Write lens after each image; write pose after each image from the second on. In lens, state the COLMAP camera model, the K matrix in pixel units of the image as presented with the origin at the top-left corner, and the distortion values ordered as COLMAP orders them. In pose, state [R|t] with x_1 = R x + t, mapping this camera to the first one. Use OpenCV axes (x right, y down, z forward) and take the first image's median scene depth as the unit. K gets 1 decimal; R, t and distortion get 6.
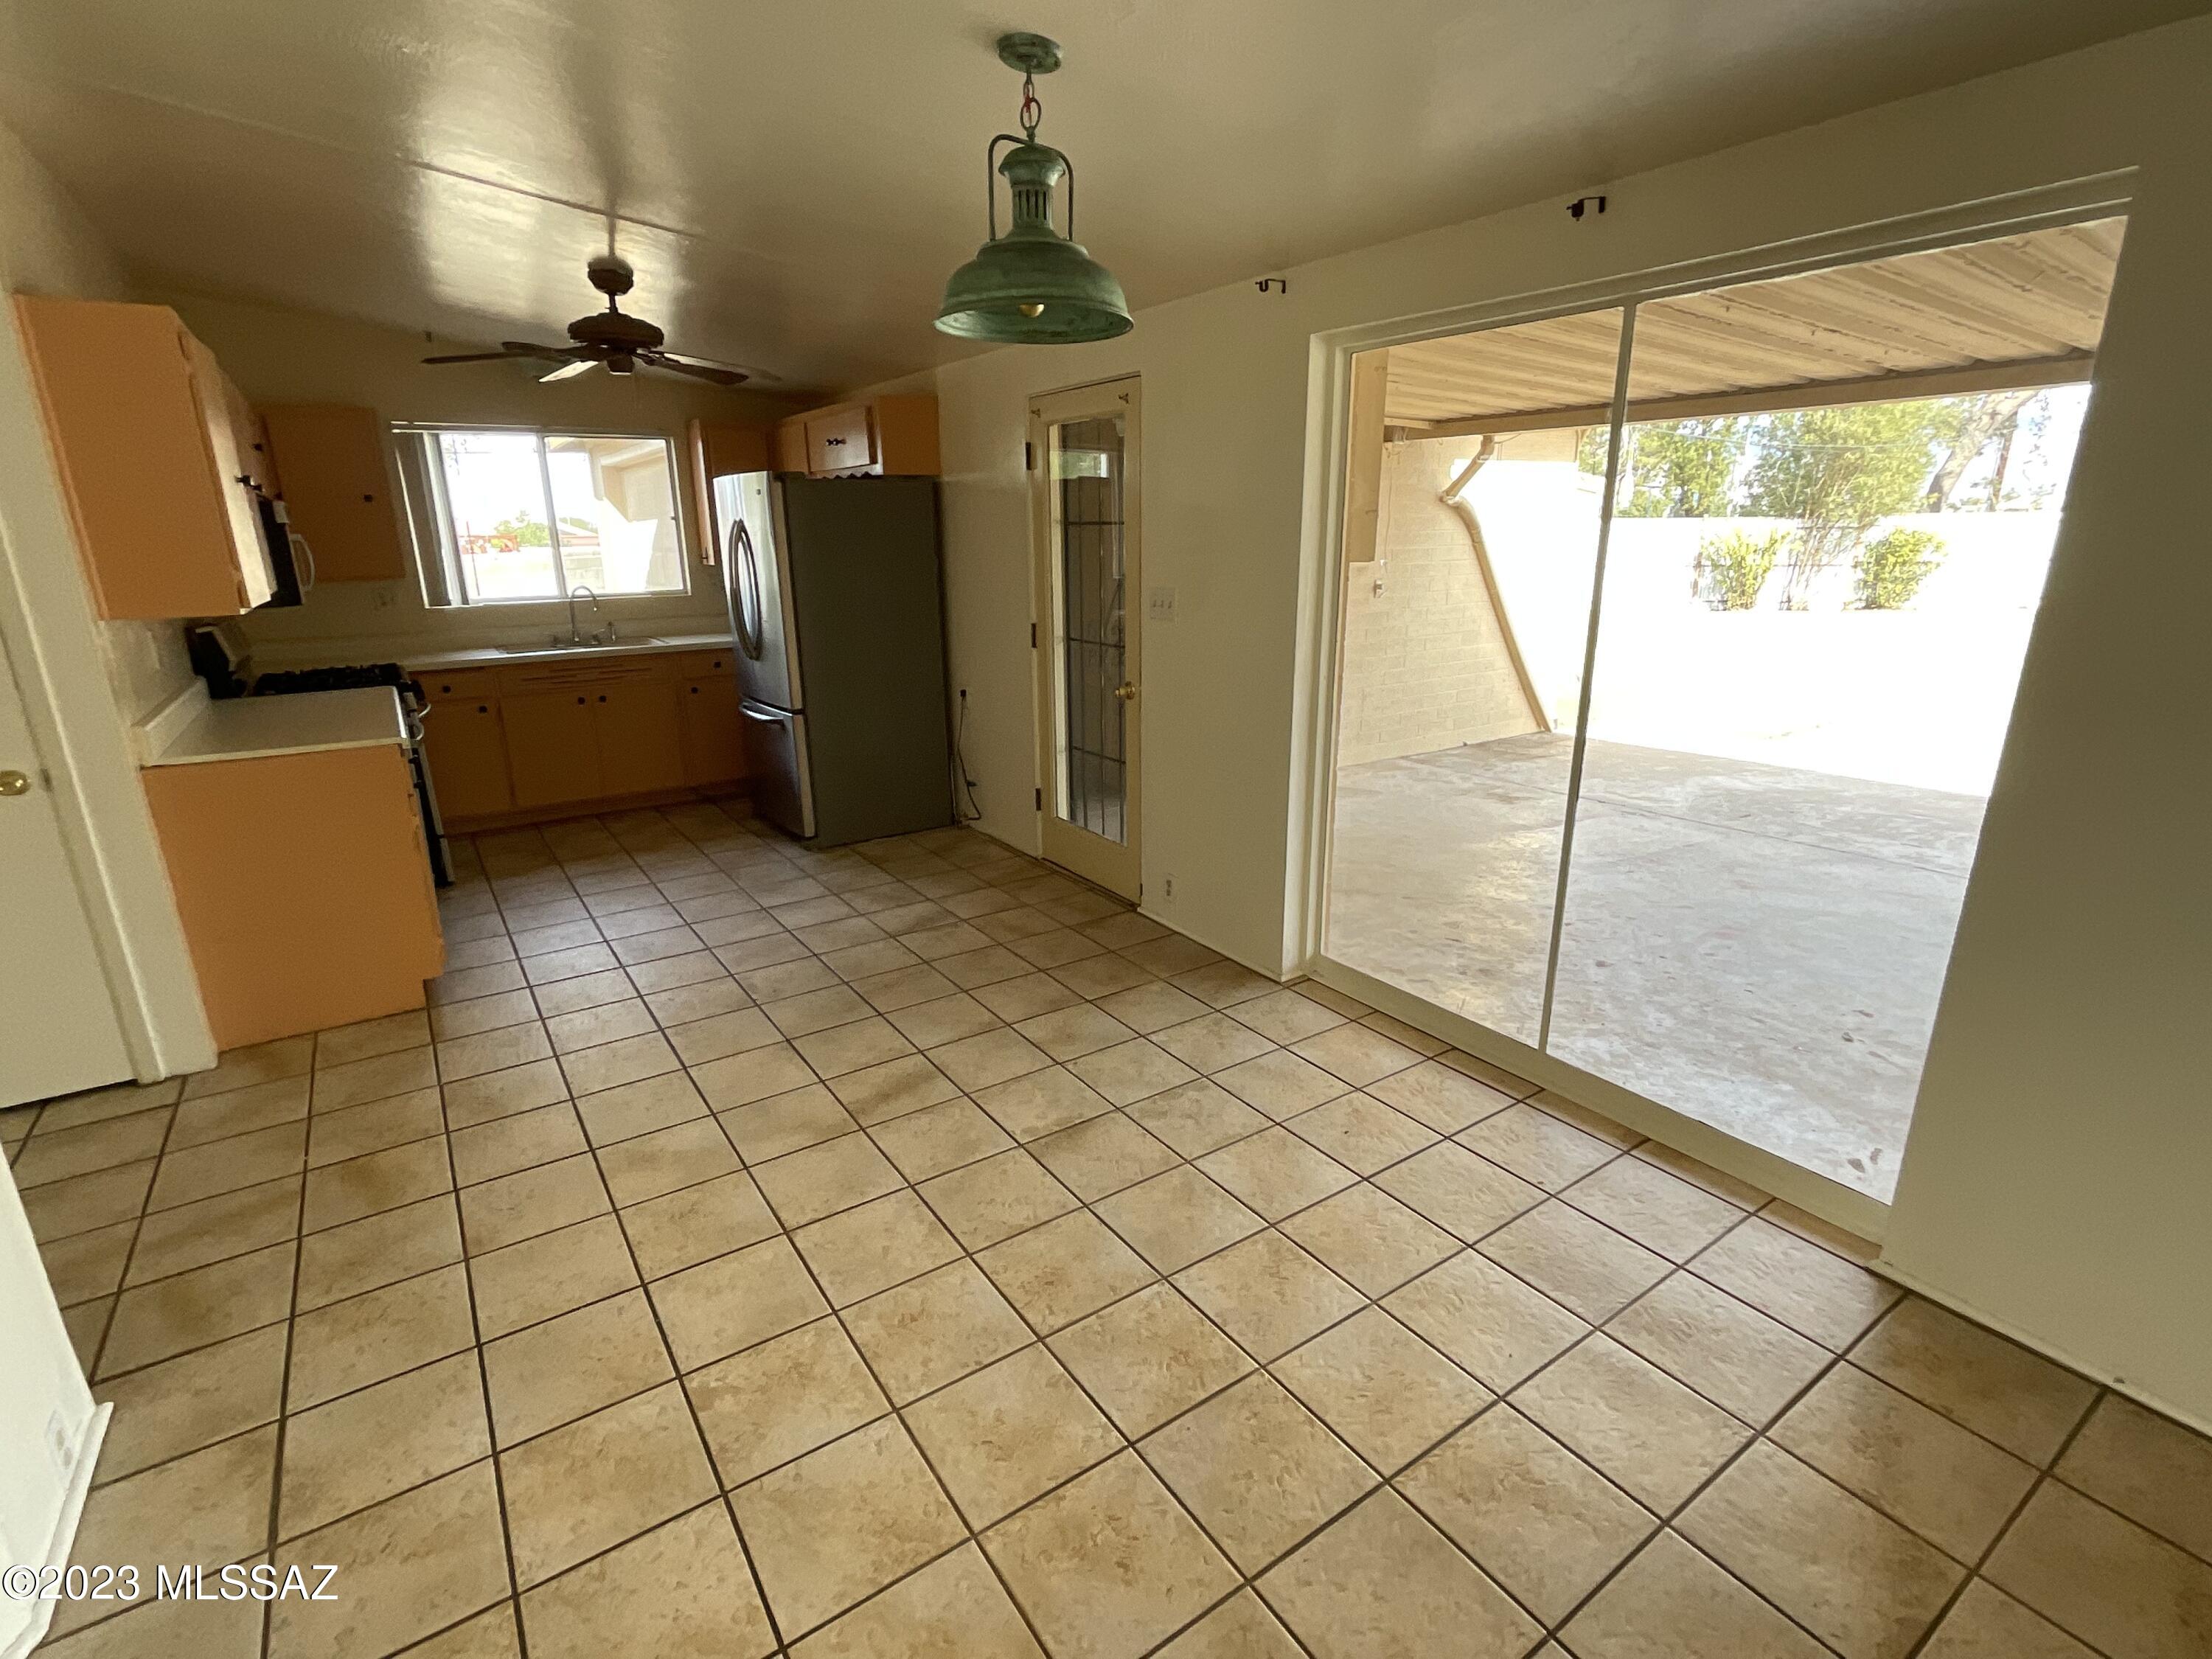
lens RADIAL K [[1048.7, 0, 1086.9], [0, 1048.7, 841.0], [0, 0, 1]] dist [-0.003382, 0.000038]
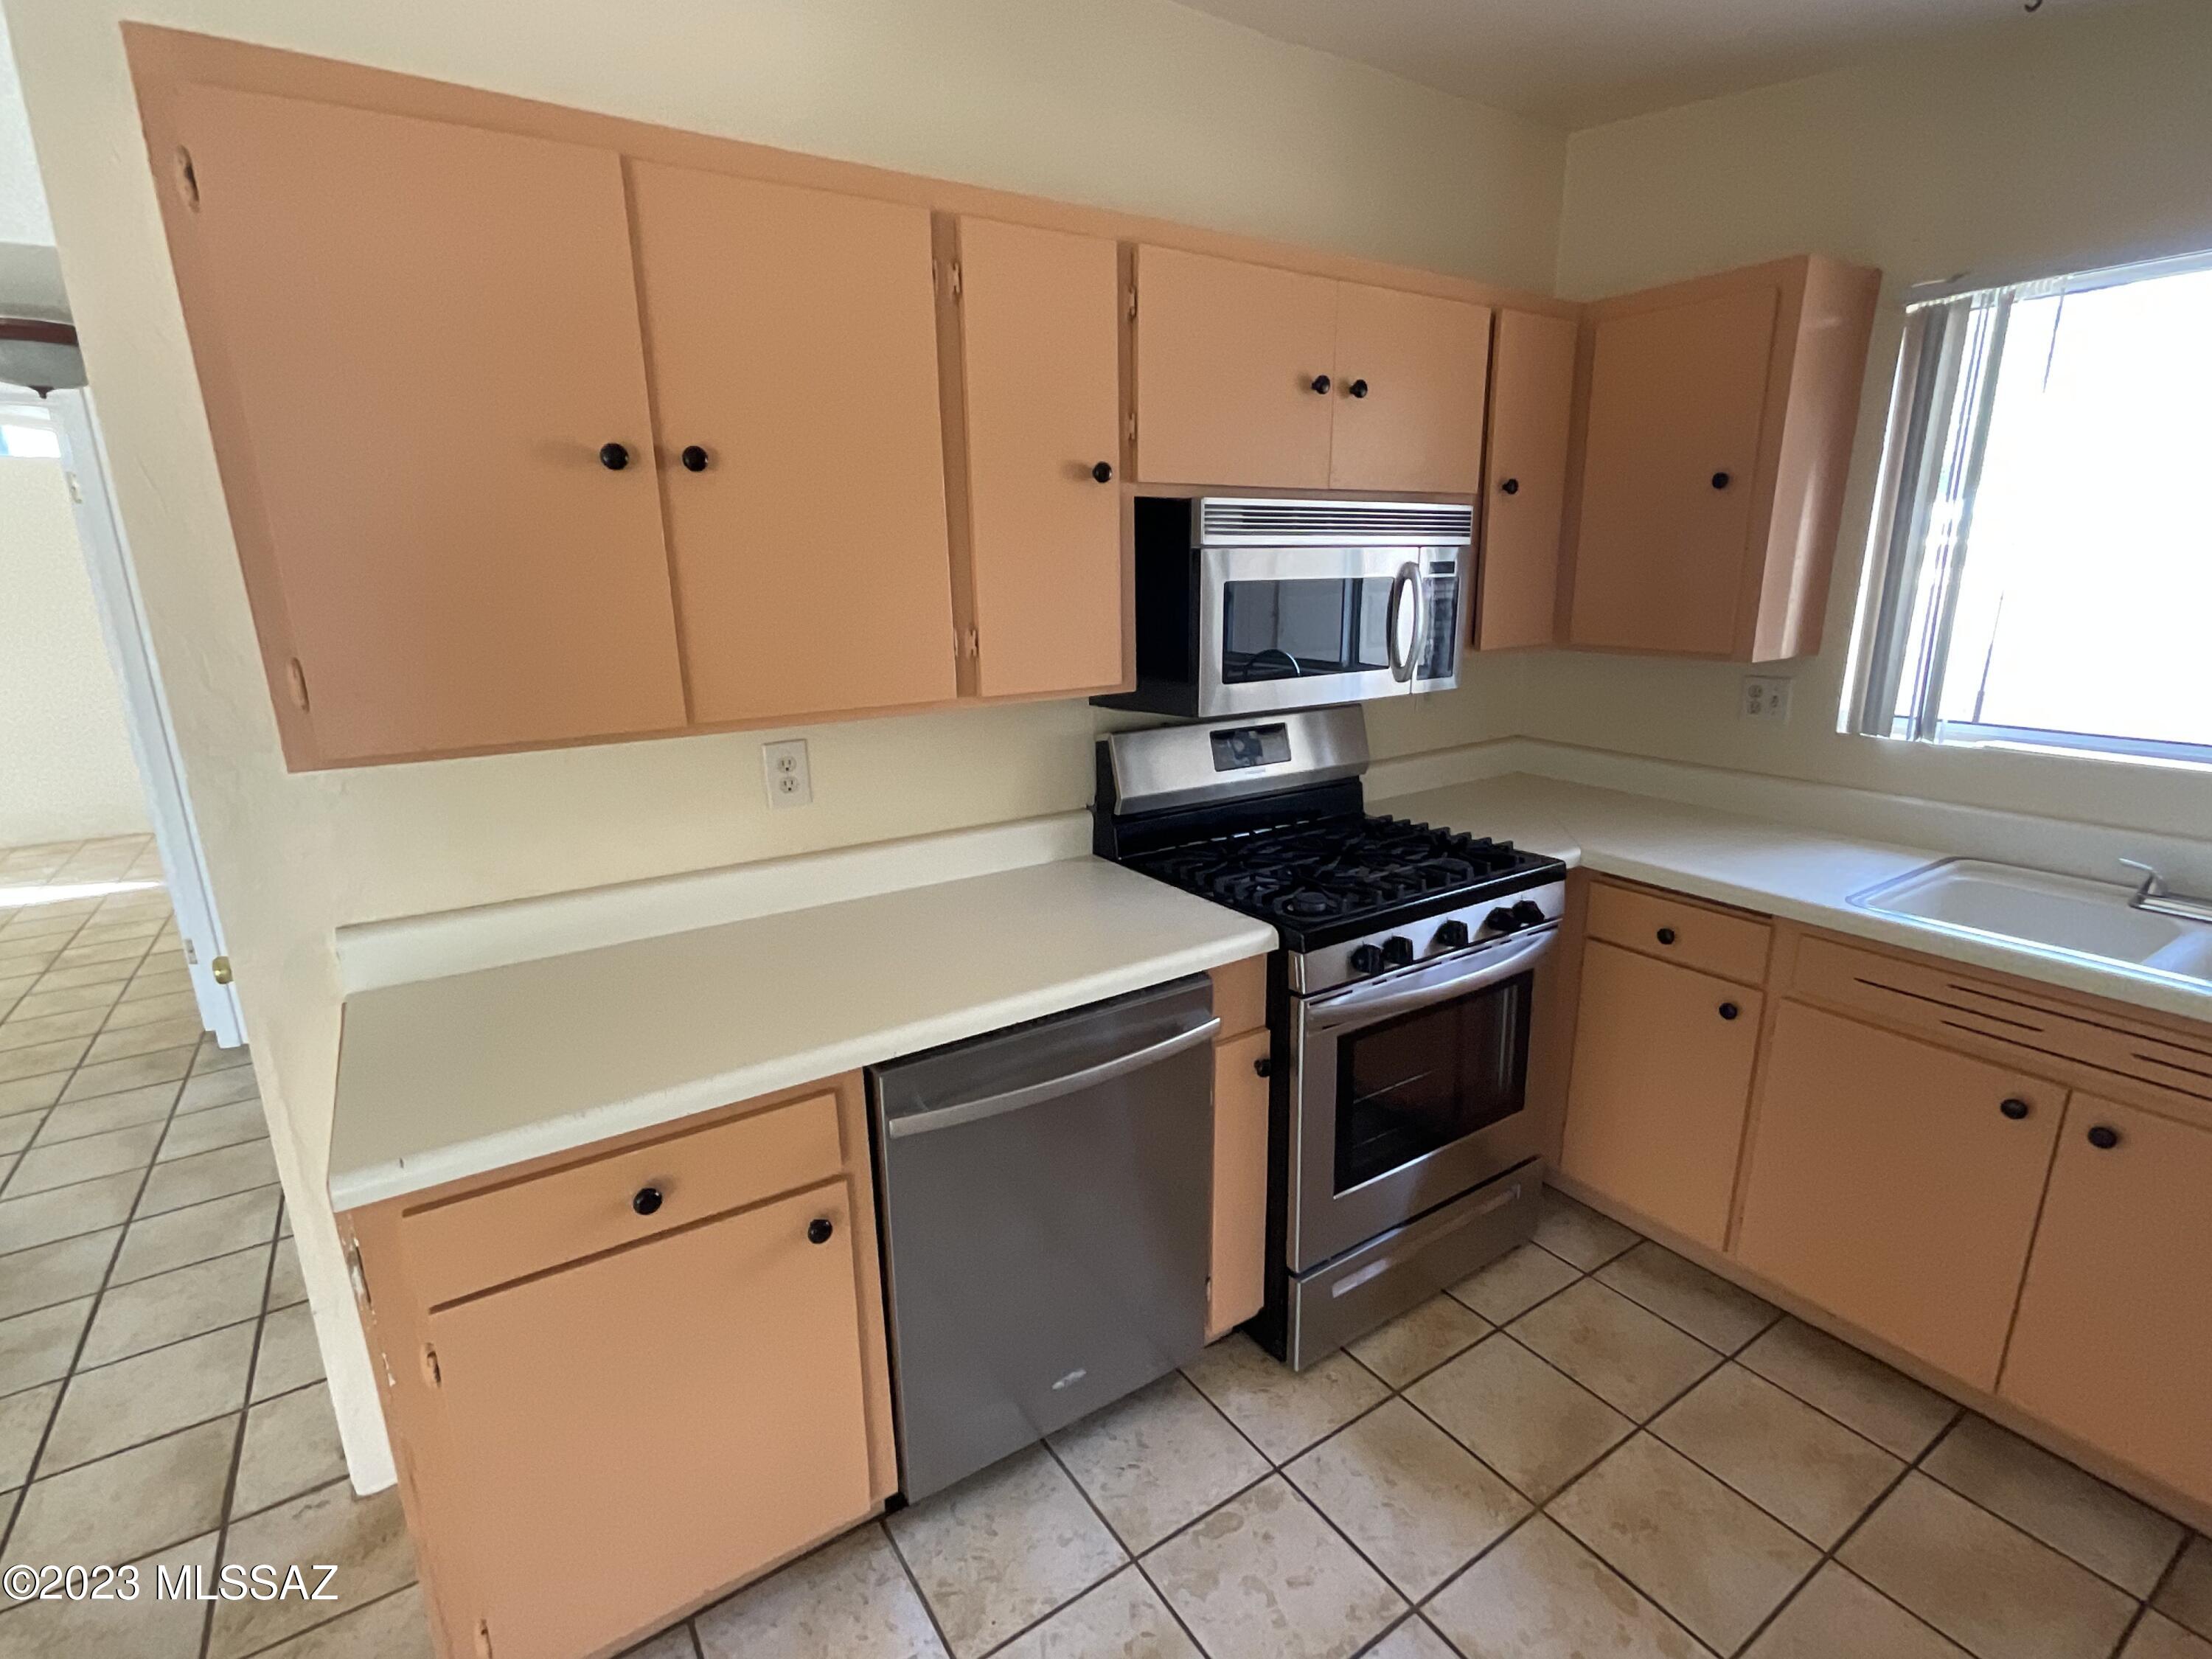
lens RADIAL K [[1048.7, 0, 1103.4], [0, 1048.7, 838.1], [0, 0, 1]] dist [-0.003382, 0.000038]
pose [[-0.006402, 0.266589, -0.963789, -0.223110], [-0.272279, 0.926928, 0.258202, -0.230909], [0.962197, 0.264073, 0.066652, 0.758379]]
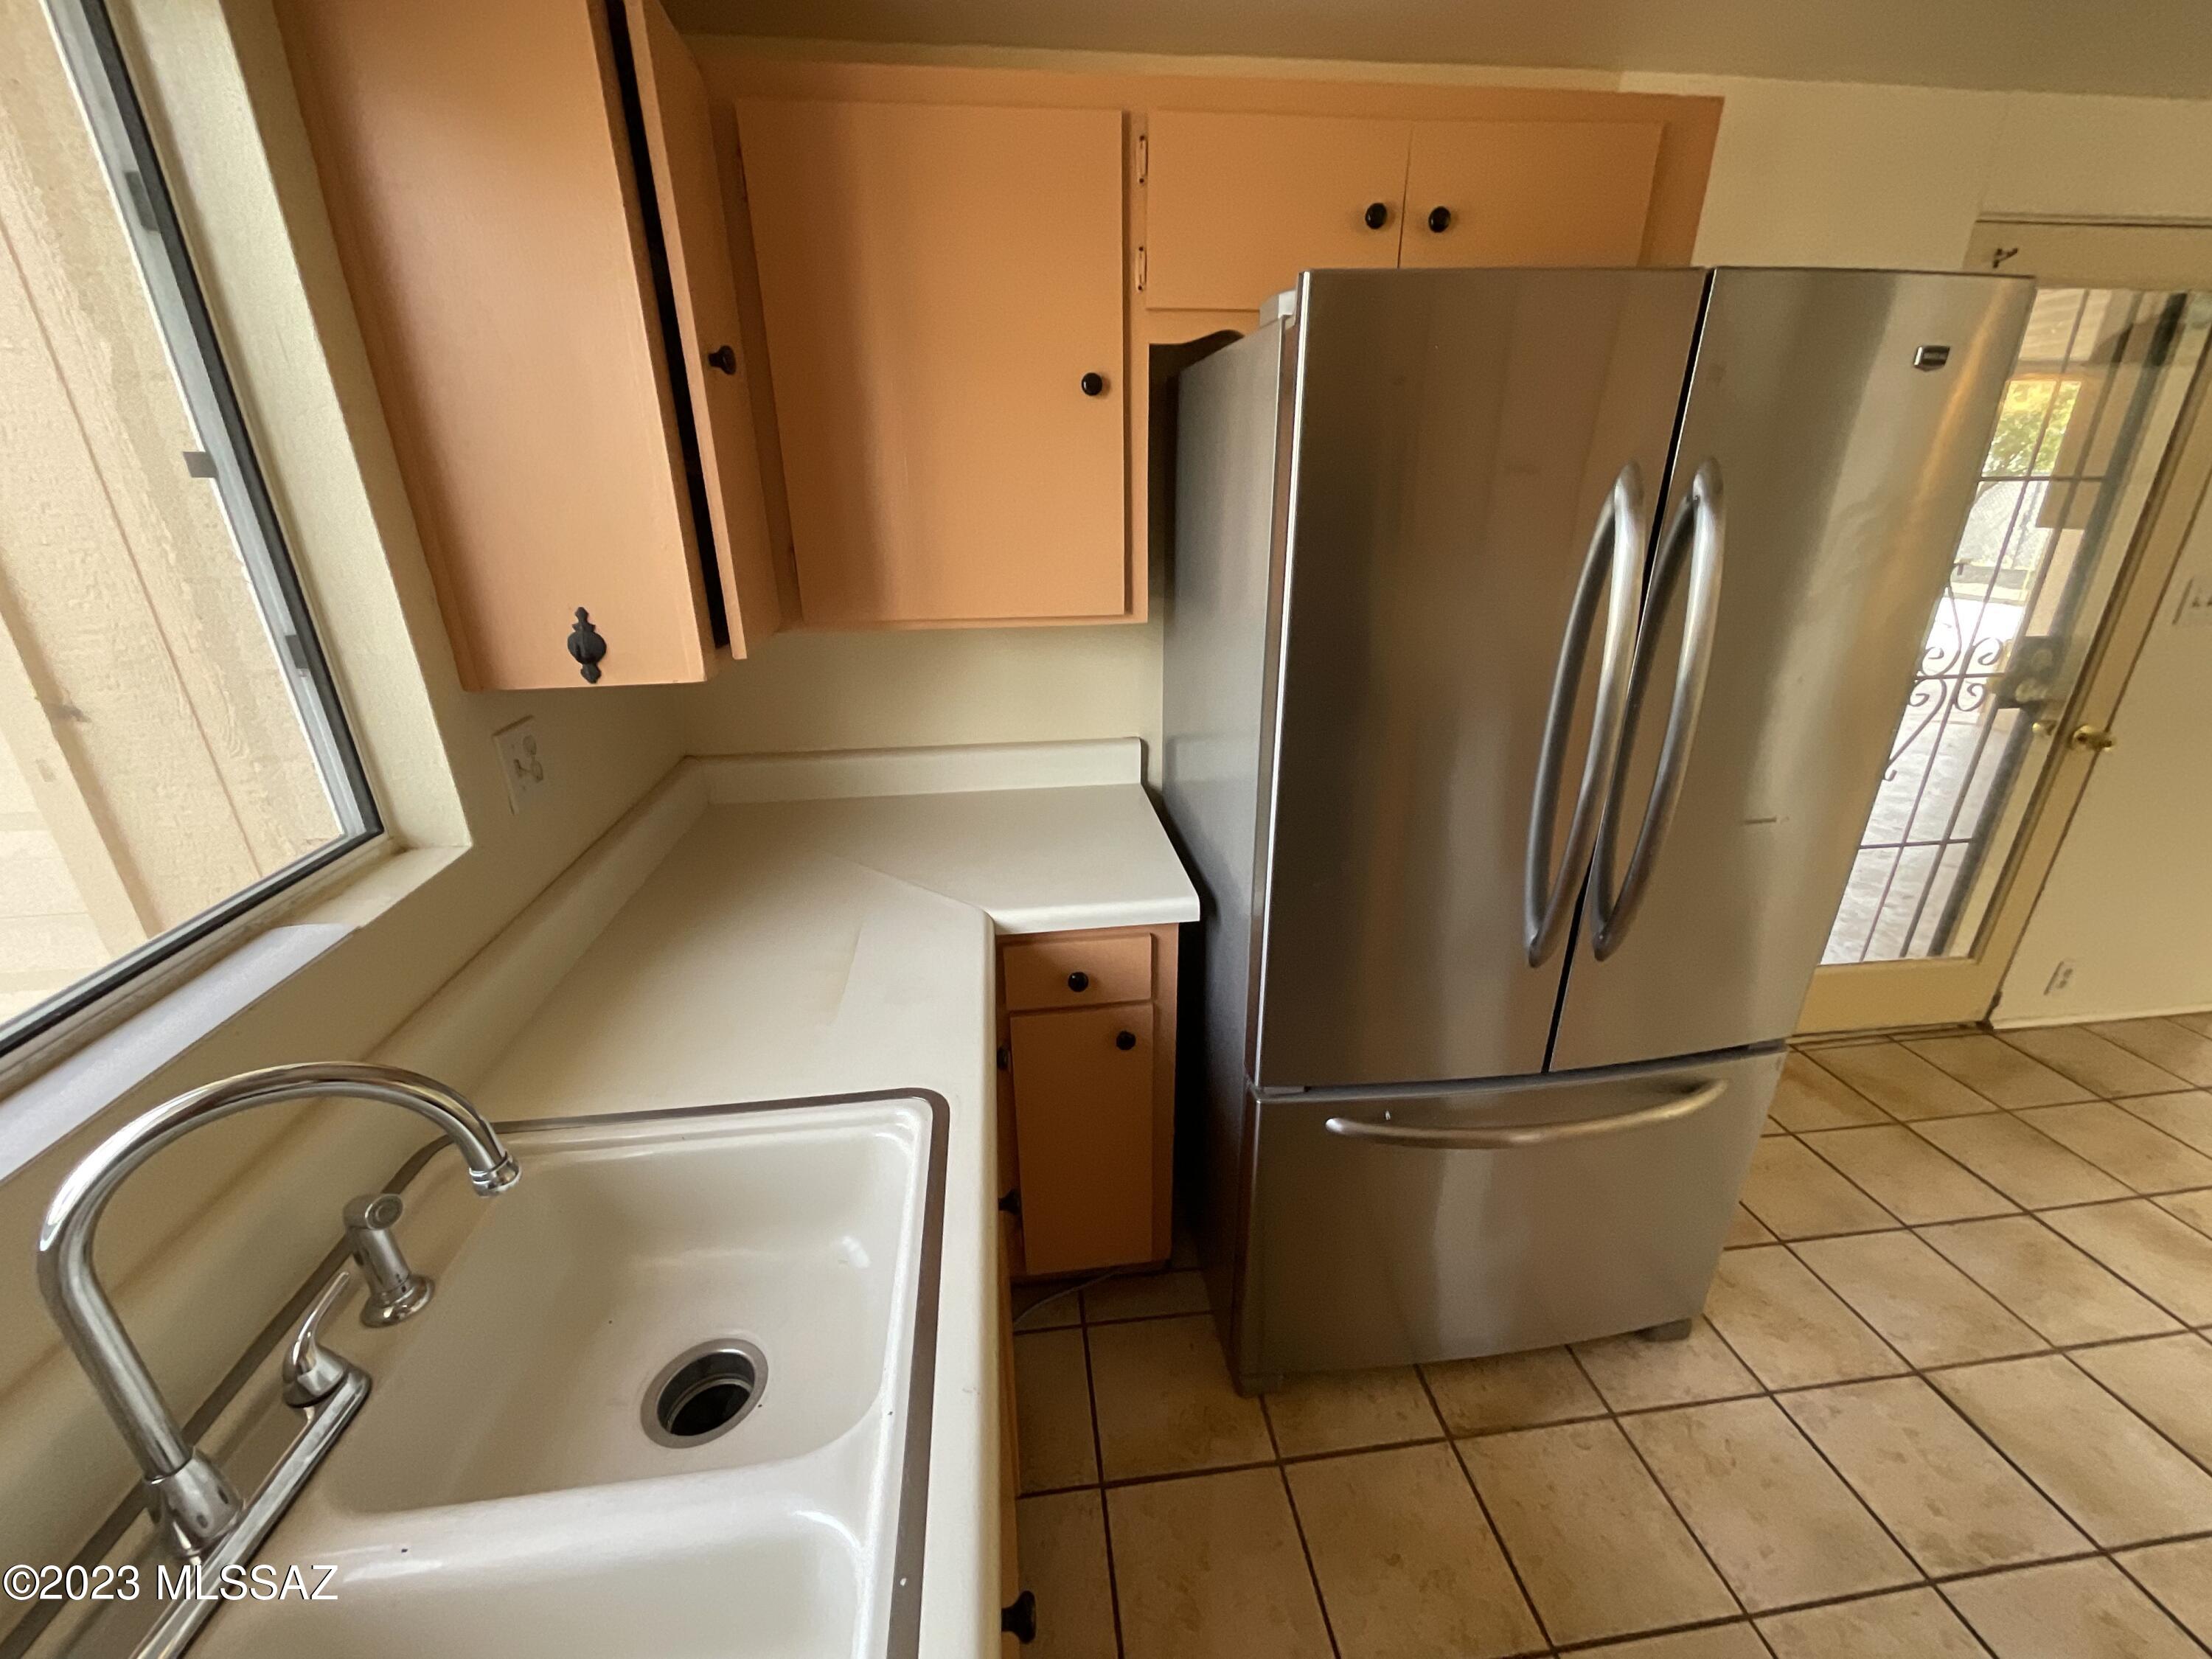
lens RADIAL K [[890.8, 0, 1110.8], [0, 890.8, 829.1], [0, 0, 1]] dist [0.003528, 0.000819]
pose [[0.443746, -0.328611, 0.833729, -0.584265], [0.269476, 0.936214, 0.225579, -0.309615], [-0.854676, 0.124570, 0.503995, 0.986673]]
